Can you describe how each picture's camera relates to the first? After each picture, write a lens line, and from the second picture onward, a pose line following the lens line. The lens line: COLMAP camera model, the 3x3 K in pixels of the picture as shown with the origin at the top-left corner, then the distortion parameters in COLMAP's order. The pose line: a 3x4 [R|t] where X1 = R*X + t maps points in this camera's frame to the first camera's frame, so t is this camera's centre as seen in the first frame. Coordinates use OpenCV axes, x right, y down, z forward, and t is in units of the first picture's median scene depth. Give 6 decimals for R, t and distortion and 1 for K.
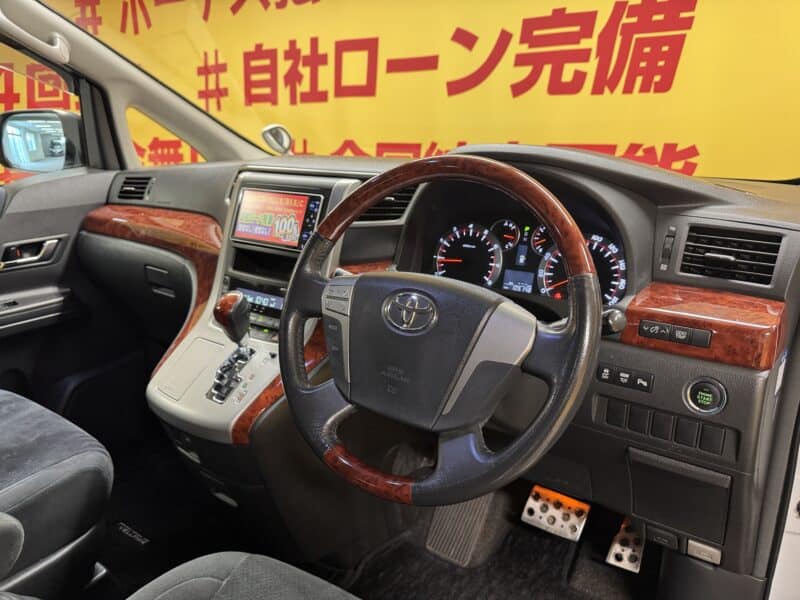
lens RADIAL K [[581.3, 0, 395.4], [0, 581.3, 298.8], [0, 0, 1]] dist [0.011462, -0.024054]
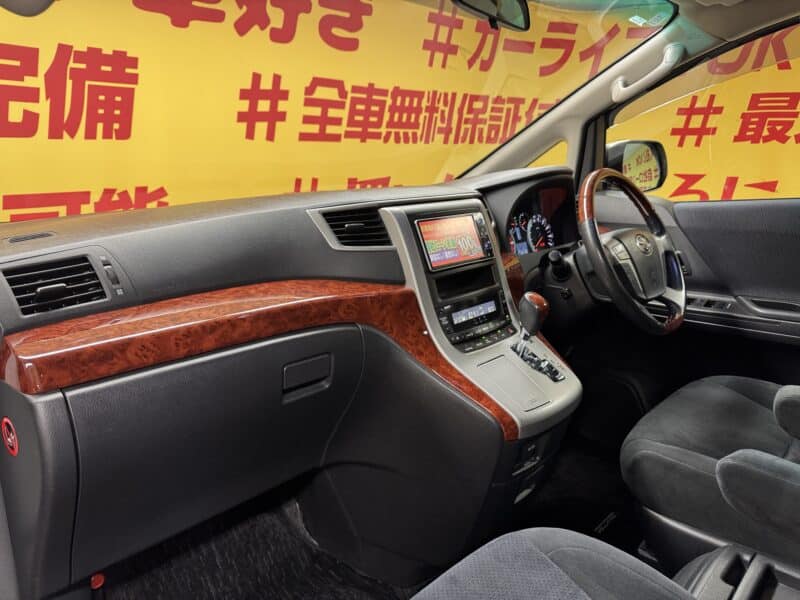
lens RADIAL K [[581.3, 0, 408.7], [0, 581.3, 308.1], [0, 0, 1]] dist [0.011462, -0.024054]
pose [[0.114534, -0.233341, 0.965626, -0.578791], [0.304791, 0.933397, 0.189402, -0.112311], [-0.945507, 0.272621, 0.178026, 0.409632]]
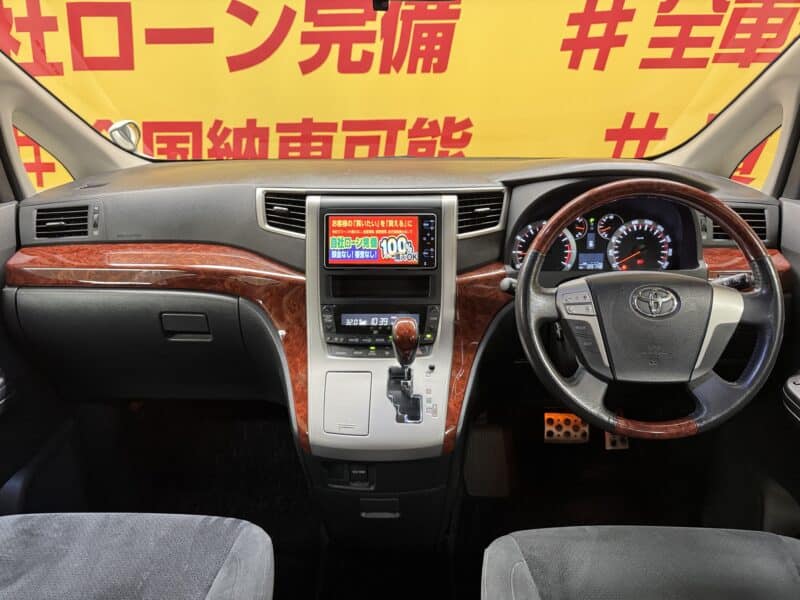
lens RADIAL K [[581.3, 0, 393.8], [0, 581.3, 302.4], [0, 0, 1]] dist [0.011462, -0.024054]
pose [[0.826667, -0.210630, 0.521781, -0.329675], [0.167639, 0.977379, 0.128950, -0.070620], [-0.537139, -0.019128, 0.843277, 0.053565]]
